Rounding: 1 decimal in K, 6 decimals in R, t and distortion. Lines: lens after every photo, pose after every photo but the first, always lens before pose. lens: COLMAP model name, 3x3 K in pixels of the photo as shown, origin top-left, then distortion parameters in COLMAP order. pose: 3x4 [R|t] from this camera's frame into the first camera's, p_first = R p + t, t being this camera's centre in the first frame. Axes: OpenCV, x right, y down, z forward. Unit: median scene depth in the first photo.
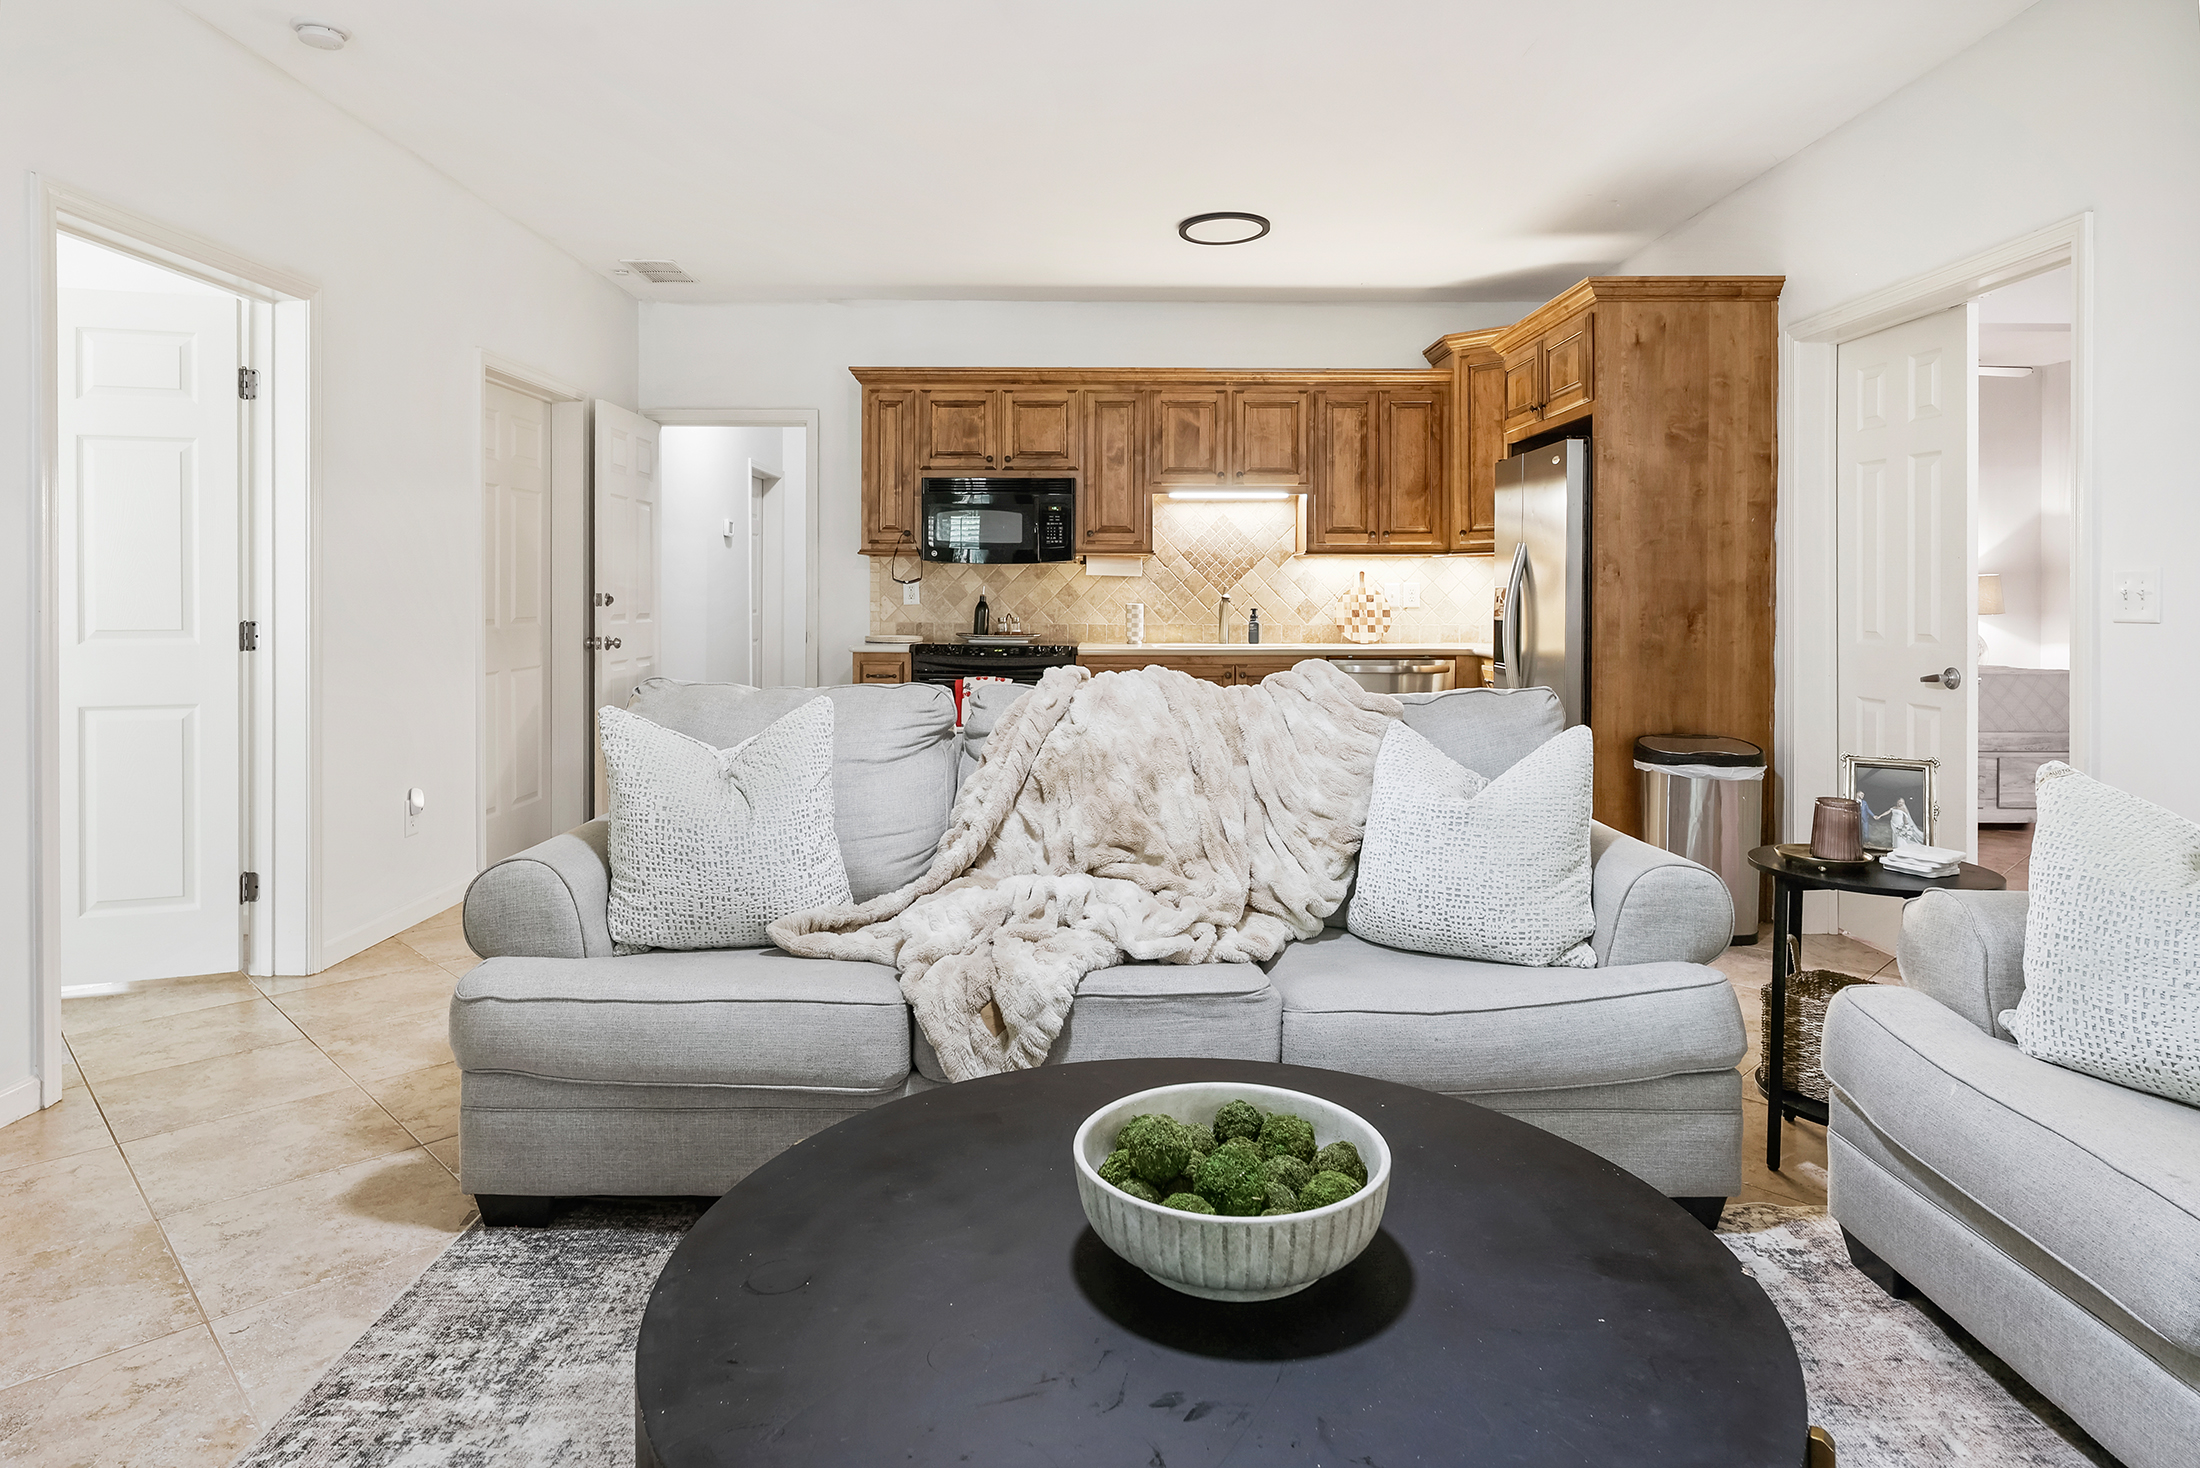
lens RADIAL K [[1278.5, 0, 1070.5], [0, 1278.5, 591.8], [0, 0, 1]] dist [-0.003305, 0.002053]
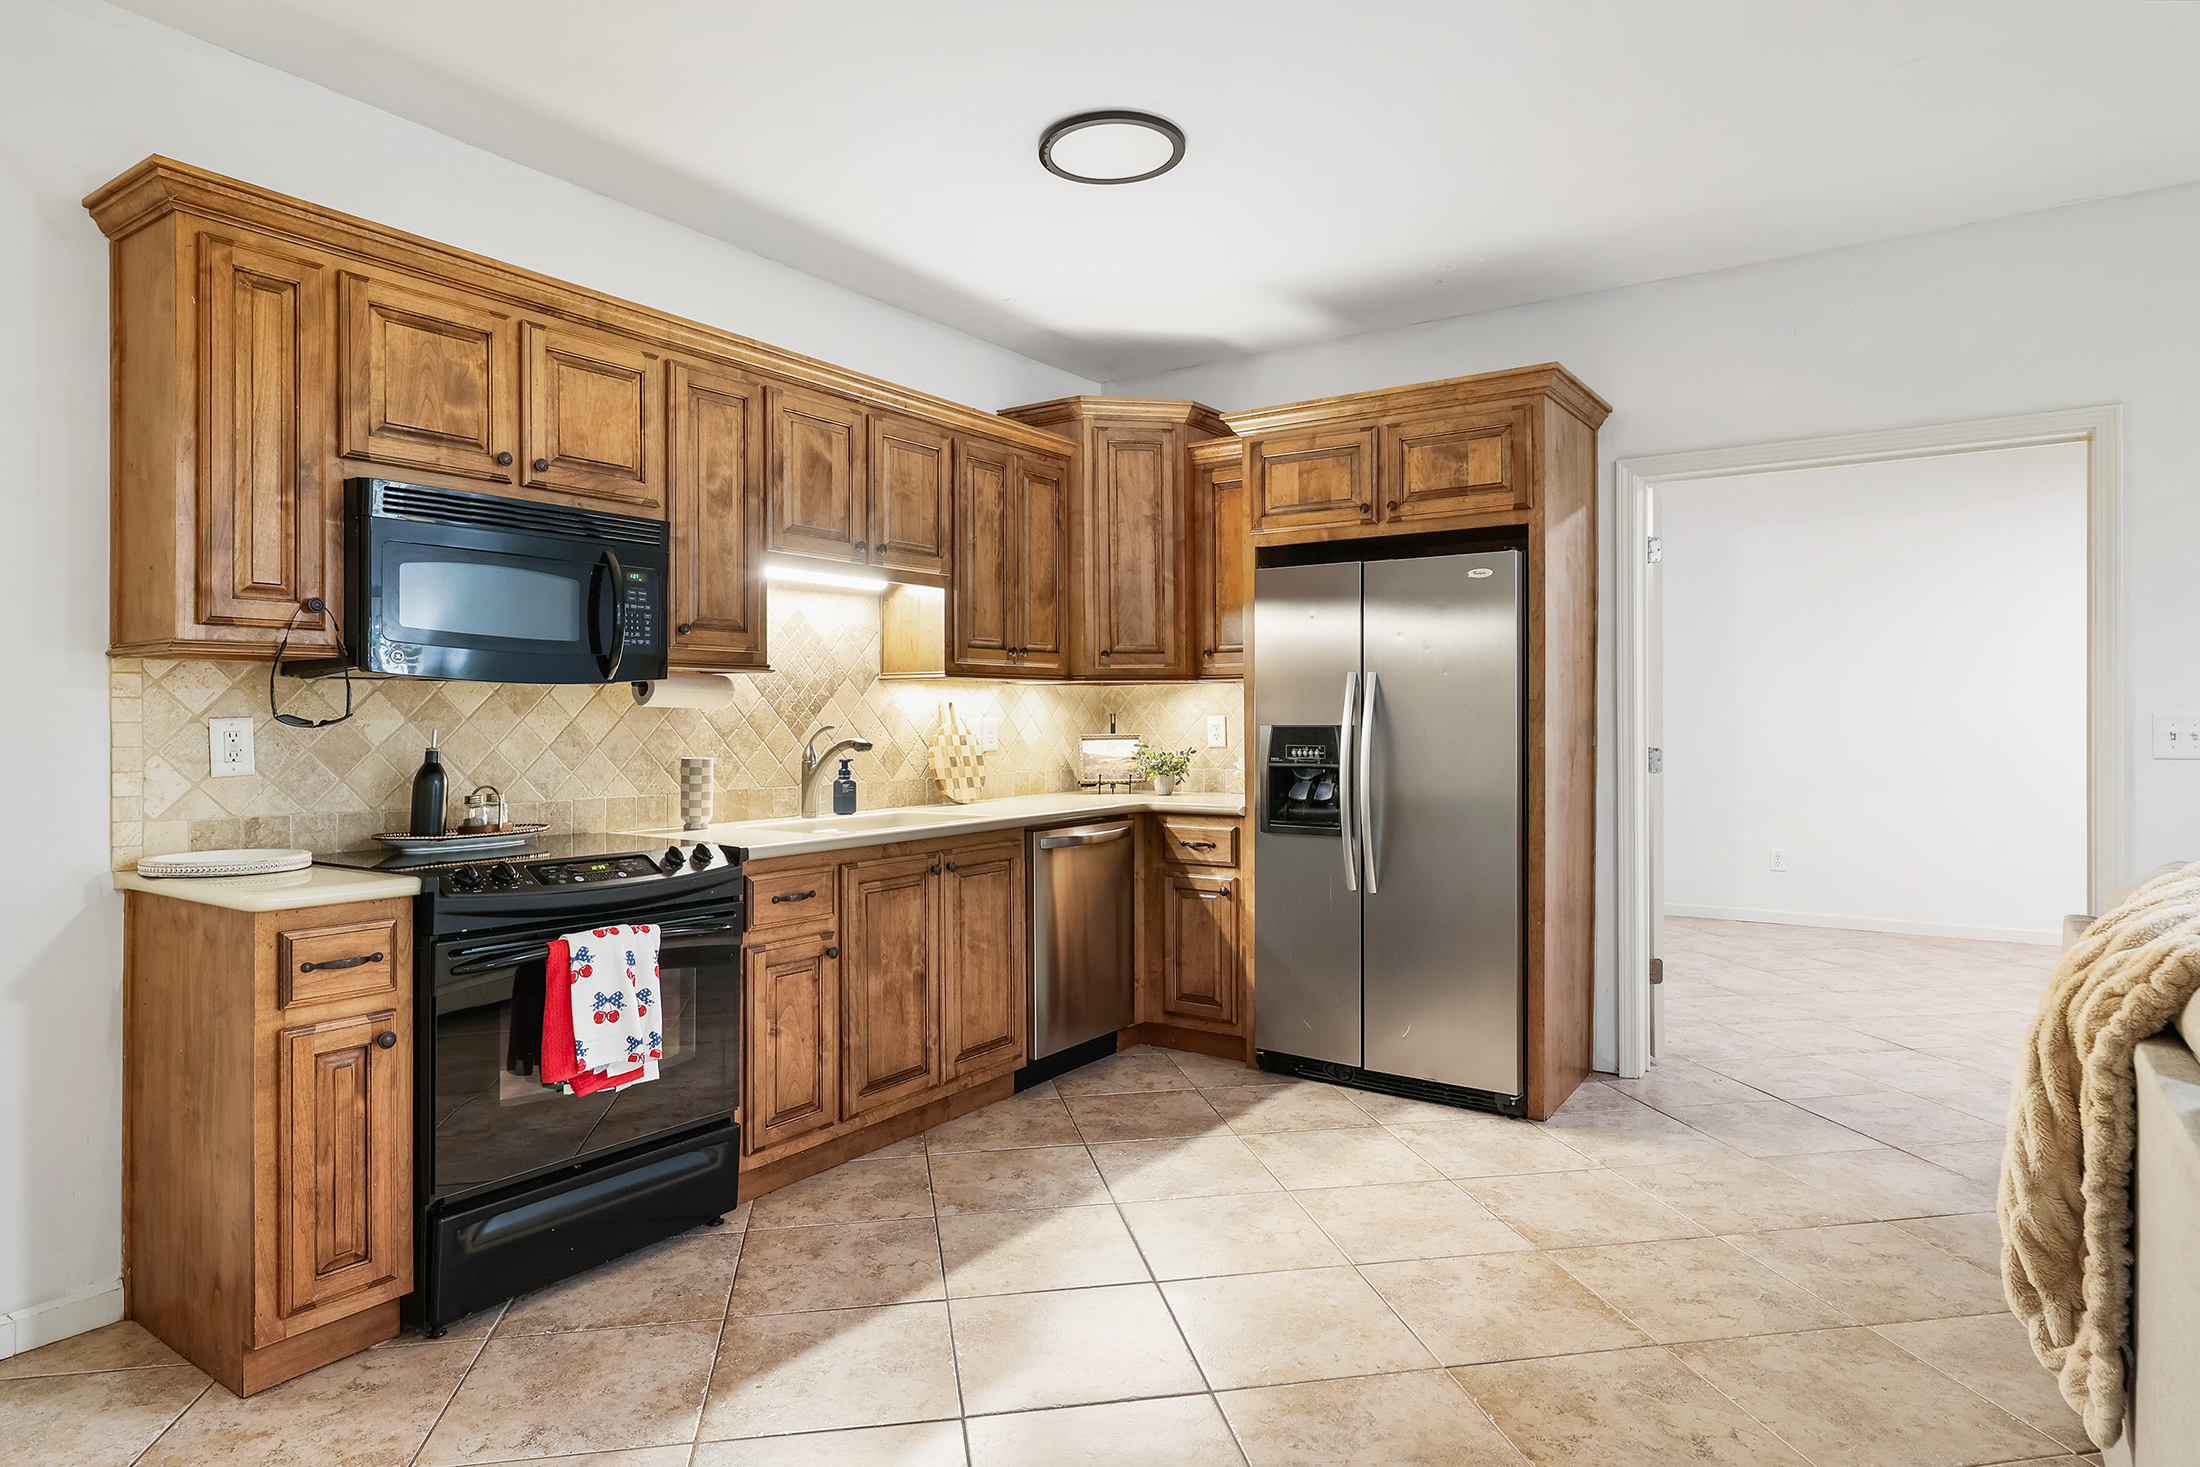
lens RADIAL K [[1278.5, 0, 1111.3], [0, 1278.5, 717.1], [0, 0, 1]] dist [-0.003305, 0.002053]
pose [[0.543697, -0.004065, 0.839272, -0.336020], [0.007995, 0.999968, -0.000336, -0.007207], [-0.839244, 0.006893, 0.543712, 0.557438]]
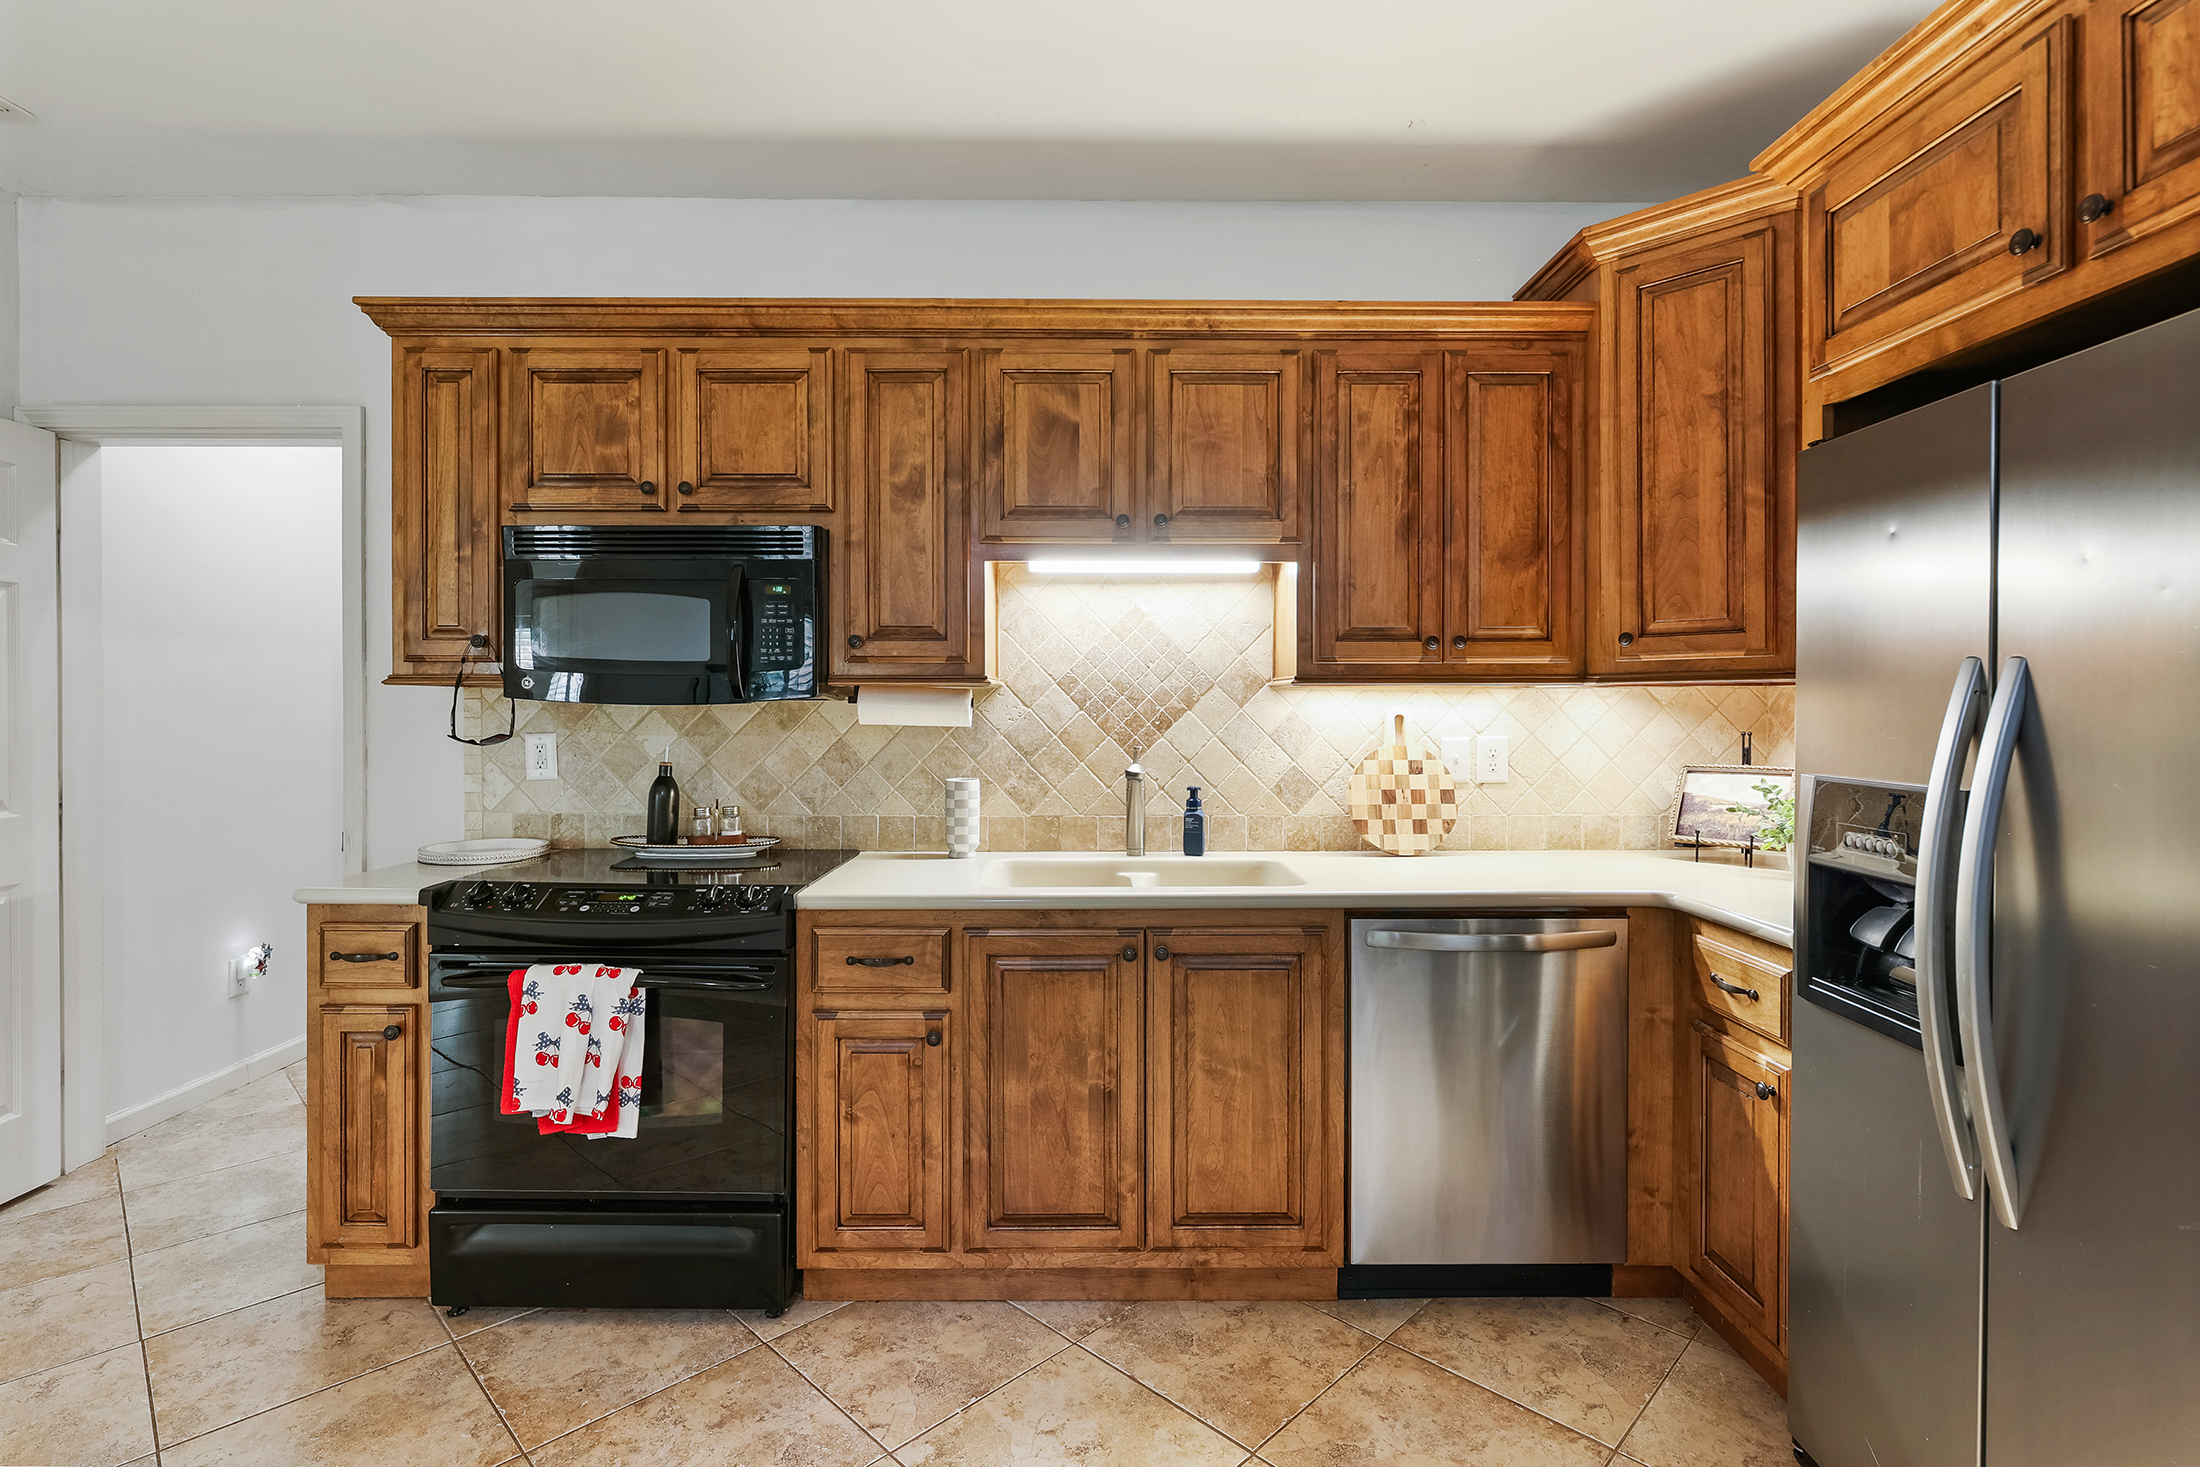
lens RADIAL K [[1046.4, 0, 1094.4], [0, 1046.4, 712.4], [0, 0, 1]] dist [-0.000747, -0.001276]
pose [[0.999792, -0.001974, 0.020282, 0.098098], [0.001882, 0.999988, 0.004548, -0.020041], [-0.020291, -0.004509, 0.999784, 0.597031]]
